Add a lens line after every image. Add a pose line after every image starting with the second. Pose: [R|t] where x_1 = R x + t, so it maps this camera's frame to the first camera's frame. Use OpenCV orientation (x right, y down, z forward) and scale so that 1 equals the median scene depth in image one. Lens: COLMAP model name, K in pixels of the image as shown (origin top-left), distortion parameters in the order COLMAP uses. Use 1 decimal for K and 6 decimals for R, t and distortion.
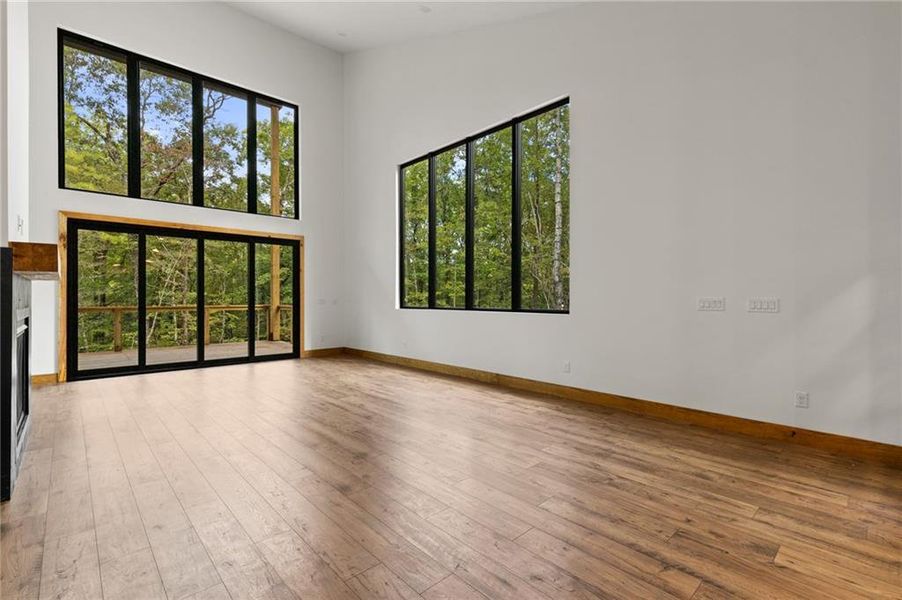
lens RADIAL K [[407.3, 0, 454.0], [0, 407.3, 297.0], [0, 0, 1]] dist [0.002298, -0.000237]
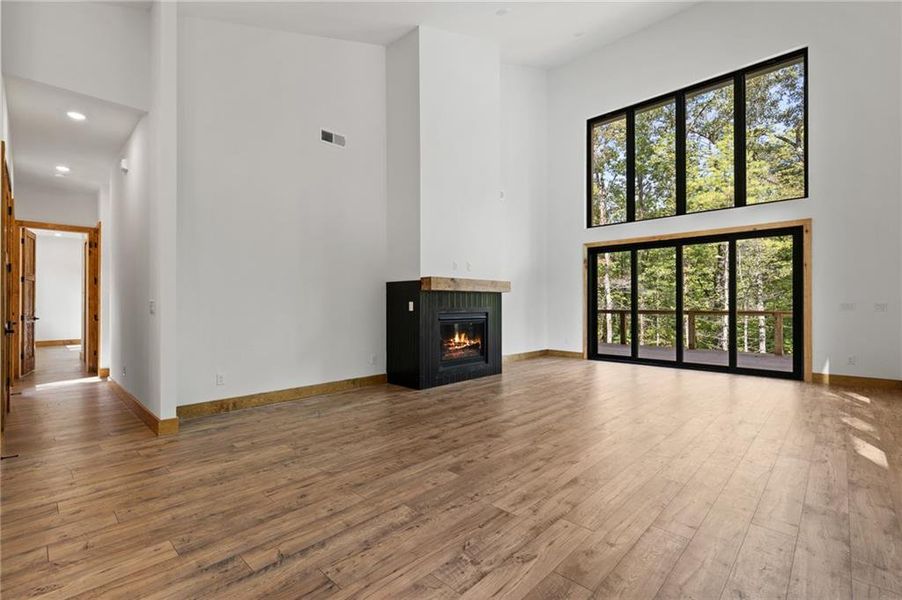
lens RADIAL K [[407.3, 0, 445.6], [0, 407.3, 304.6], [0, 0, 1]] dist [0.002298, -0.000237]
pose [[0.052067, 0.001539, -0.998642, 0.484557], [0.004780, 0.999987, 0.001791, 0.005130], [0.998632, -0.004867, 0.052059, 0.417138]]
